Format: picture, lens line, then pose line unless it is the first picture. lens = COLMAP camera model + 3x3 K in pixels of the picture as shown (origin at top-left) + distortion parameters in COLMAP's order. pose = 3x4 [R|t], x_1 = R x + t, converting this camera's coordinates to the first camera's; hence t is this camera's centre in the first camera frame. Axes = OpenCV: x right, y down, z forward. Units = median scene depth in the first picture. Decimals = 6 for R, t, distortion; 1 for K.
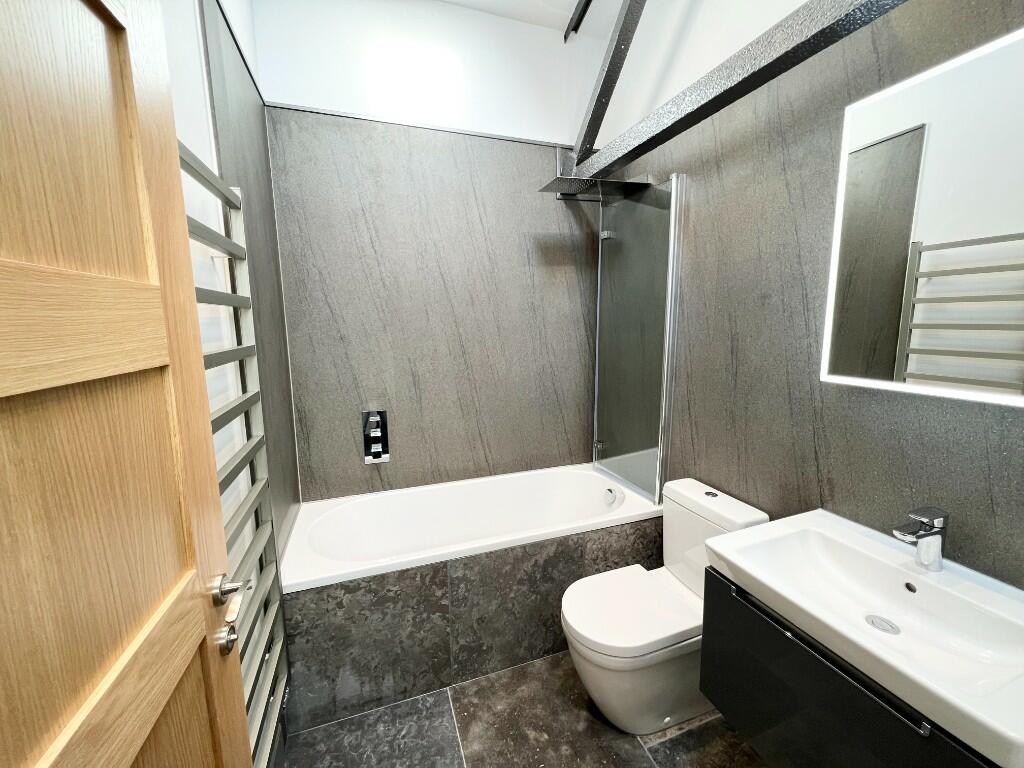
lens RADIAL K [[411.3, 0, 512.7], [0, 411.3, 380.4], [0, 0, 1]] dist [-0.001918, -0.000163]
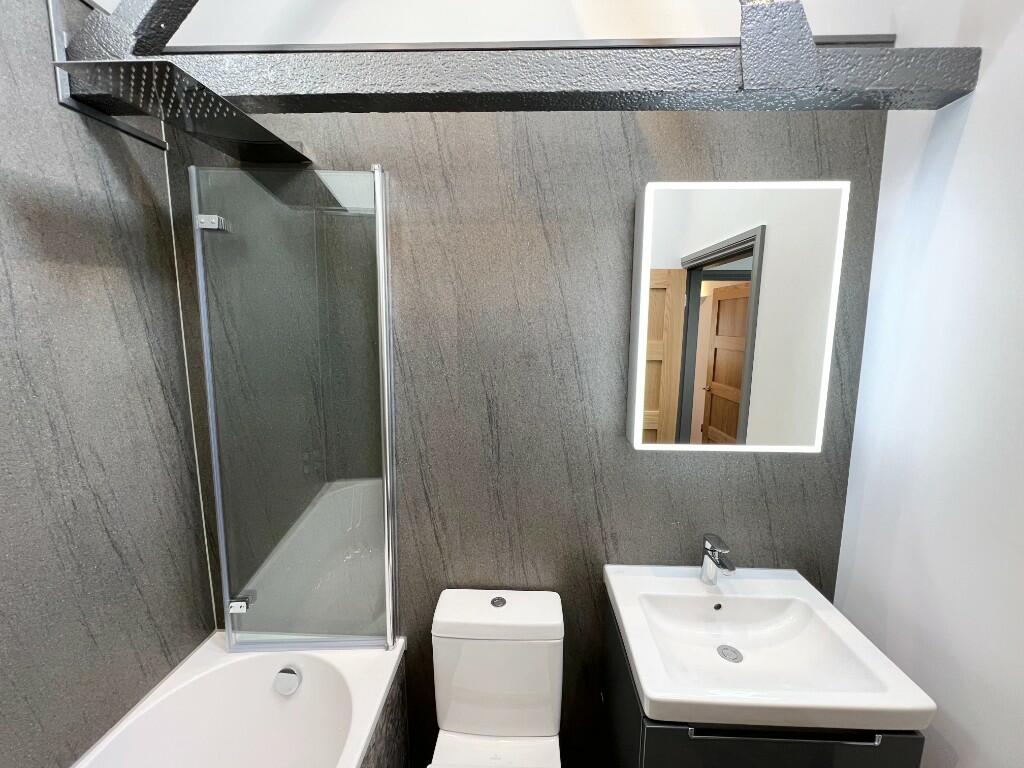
lens RADIAL K [[410.4, 0, 511.4], [0, 410.4, 381.3], [0, 0, 1]] dist [-0.001655, 0.000040]
pose [[0.374768, -0.104887, 0.921166, -0.151907], [0.121848, 0.990534, 0.063212, -0.151701], [-0.919077, 0.088553, 0.384001, 0.509039]]
